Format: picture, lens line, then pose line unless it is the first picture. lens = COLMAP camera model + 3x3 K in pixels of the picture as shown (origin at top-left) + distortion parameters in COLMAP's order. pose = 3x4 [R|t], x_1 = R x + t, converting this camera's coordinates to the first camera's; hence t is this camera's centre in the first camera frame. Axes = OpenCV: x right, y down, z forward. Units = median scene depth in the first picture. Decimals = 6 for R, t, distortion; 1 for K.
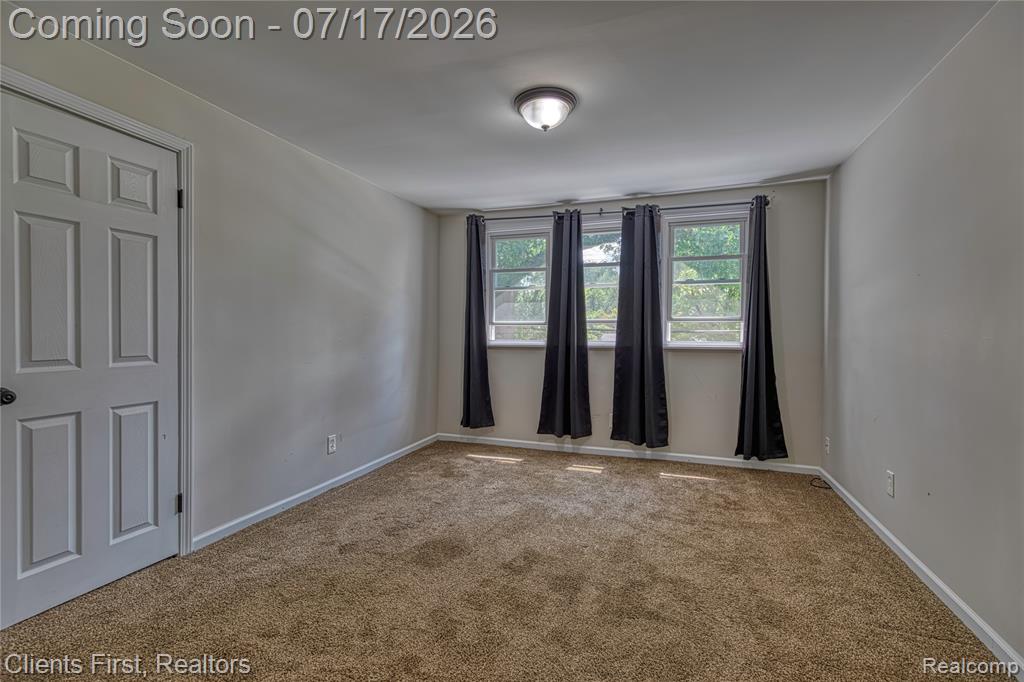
lens RADIAL K [[468.0, 0, 504.9], [0, 468.0, 338.2], [0, 0, 1]] dist [0.020778, -0.006832]
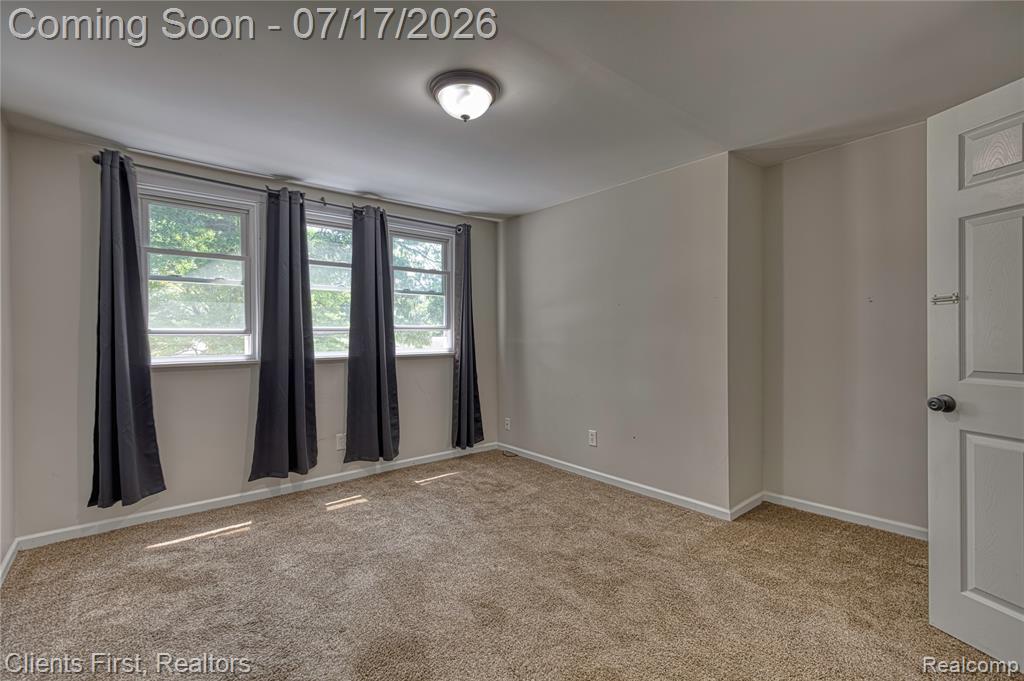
lens RADIAL K [[468.0, 0, 506.8], [0, 468.0, 342.3], [0, 0, 1]] dist [0.020778, -0.006832]
pose [[0.500153, -0.023237, 0.865625, -0.400229], [0.019279, 0.999691, 0.015697, -0.021085], [-0.865722, 0.008838, 0.500446, 0.301583]]
